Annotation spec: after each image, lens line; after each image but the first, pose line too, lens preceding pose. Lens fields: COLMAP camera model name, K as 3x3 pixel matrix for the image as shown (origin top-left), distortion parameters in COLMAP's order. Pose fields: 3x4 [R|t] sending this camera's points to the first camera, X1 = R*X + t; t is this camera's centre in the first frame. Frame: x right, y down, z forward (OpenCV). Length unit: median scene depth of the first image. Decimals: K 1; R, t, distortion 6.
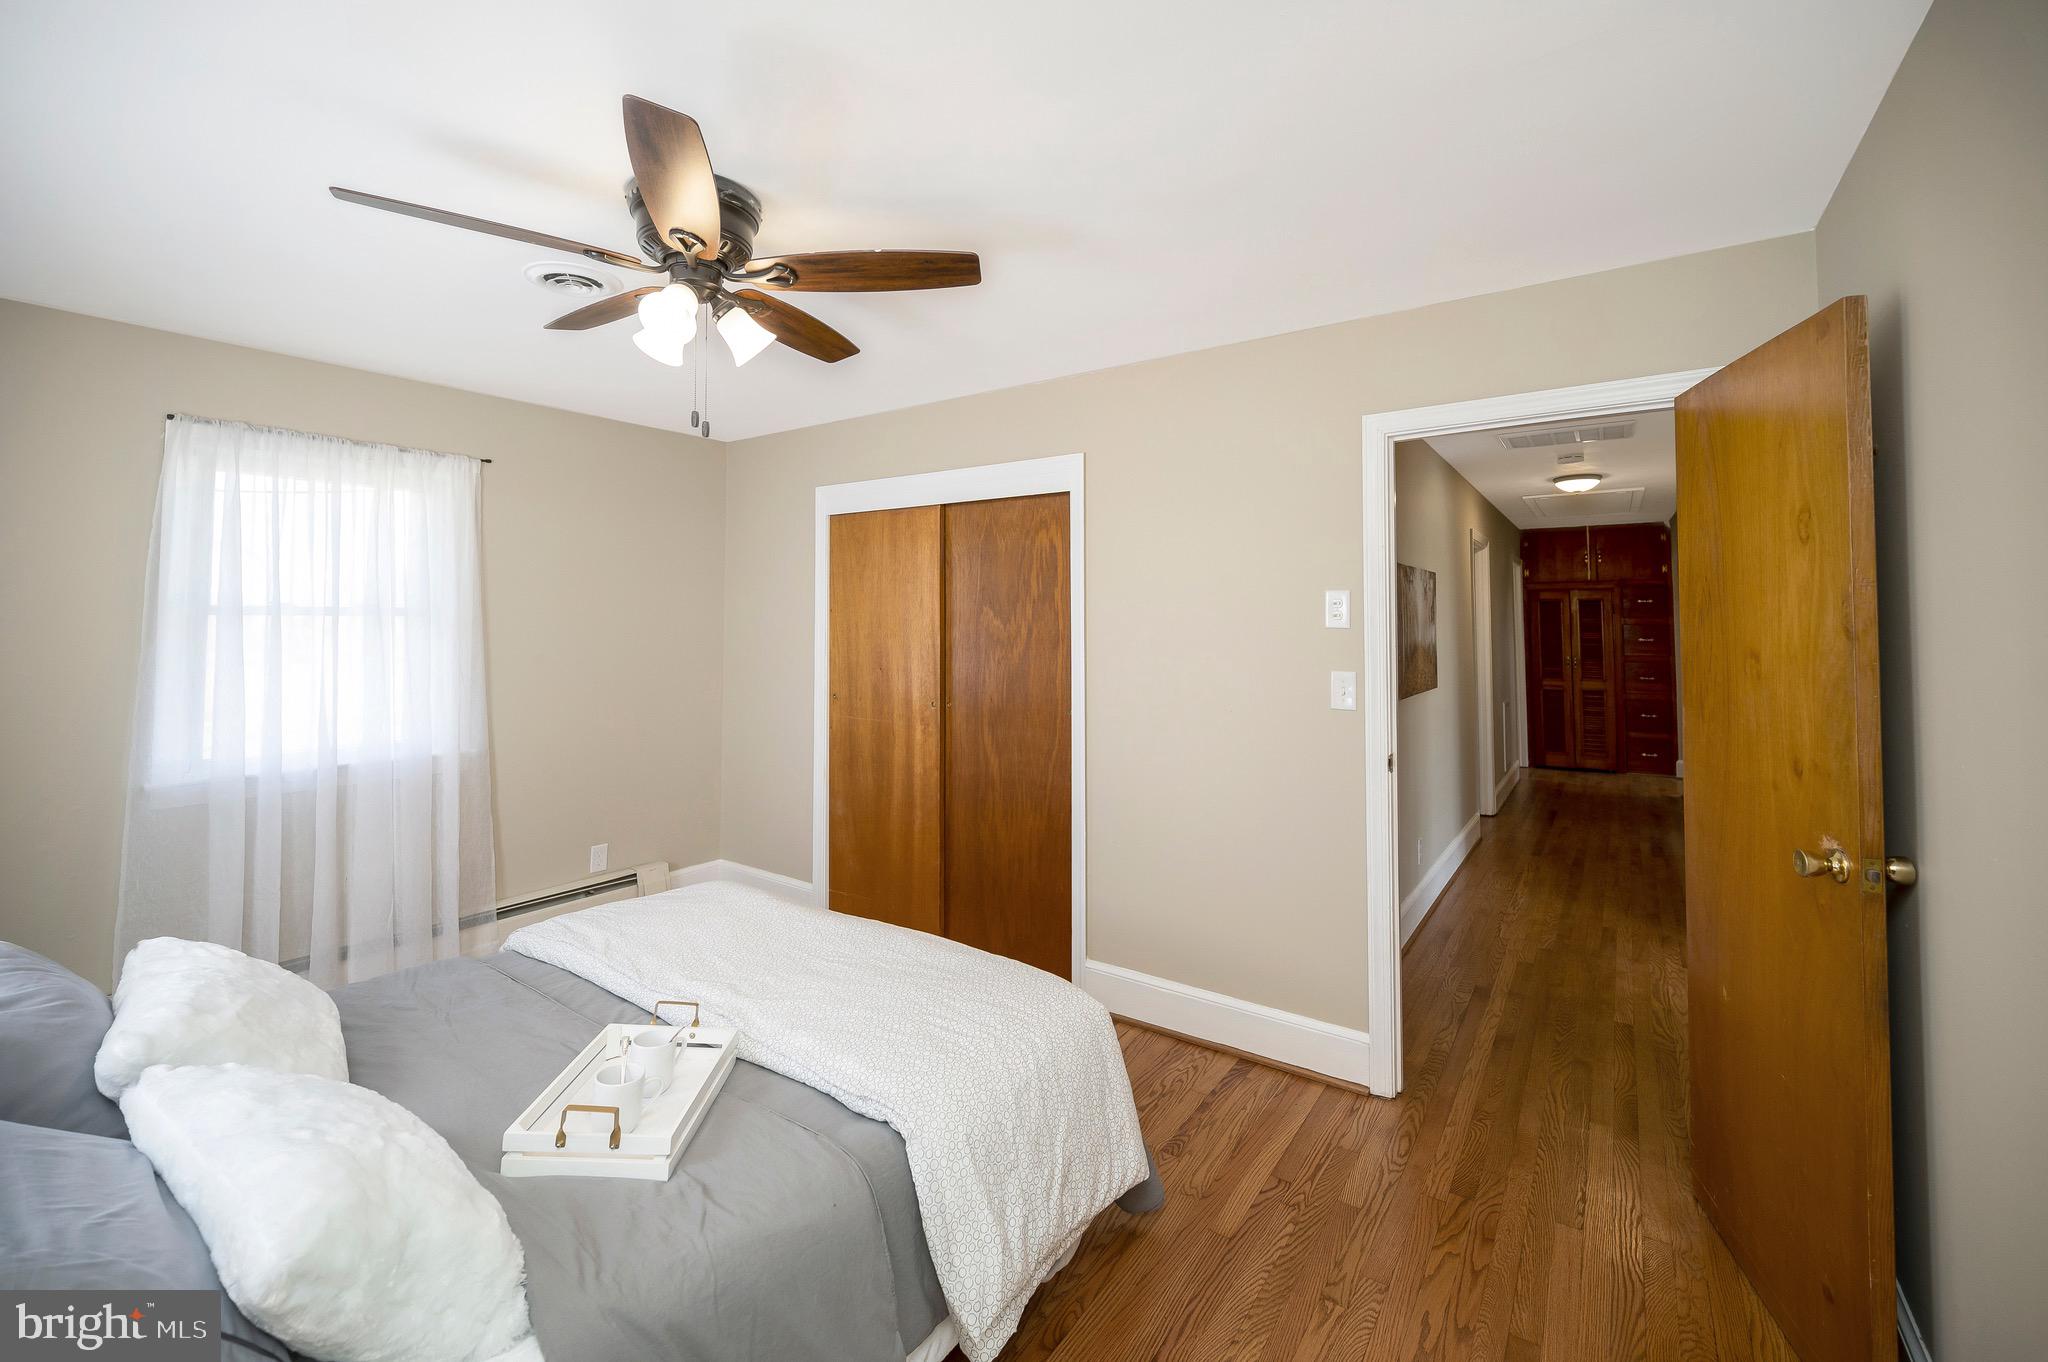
lens RADIAL K [[822.9, 0, 1043.8], [0, 822.9, 580.6], [0, 0, 1]] dist [-0.001721, 0.000121]
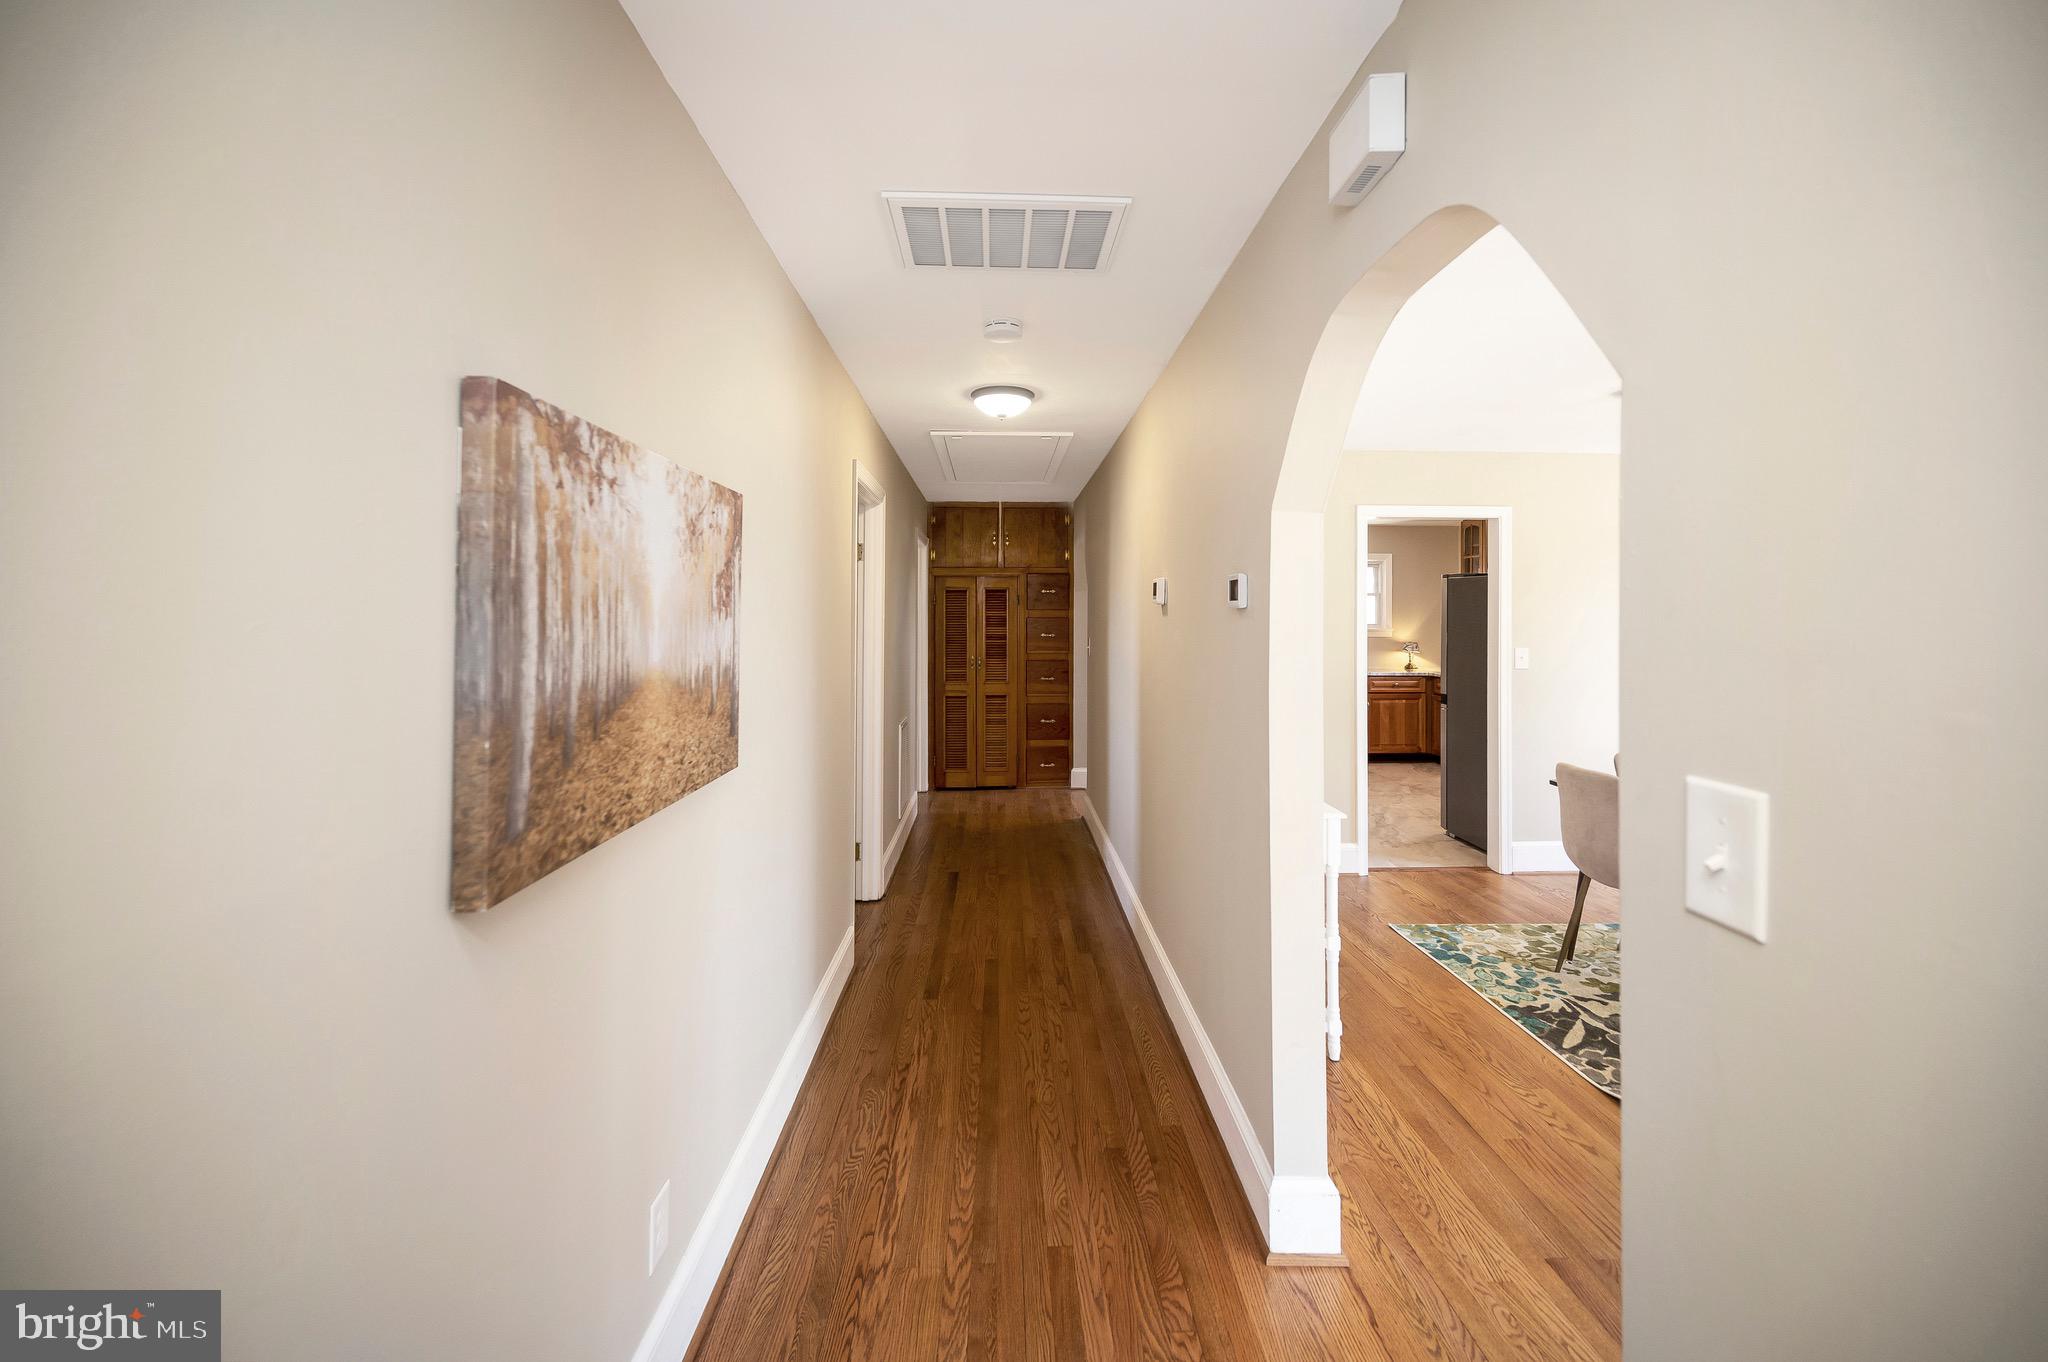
lens RADIAL K [[822.9, 0, 1023.3], [0, 822.9, 602.5], [0, 0, 1]] dist [-0.001721, 0.000121]
pose [[0.802237, 0.010605, 0.596912, 0.181512], [-0.031285, 0.999215, 0.024294, 0.016769], [-0.596185, -0.038164, 0.801939, 0.305633]]
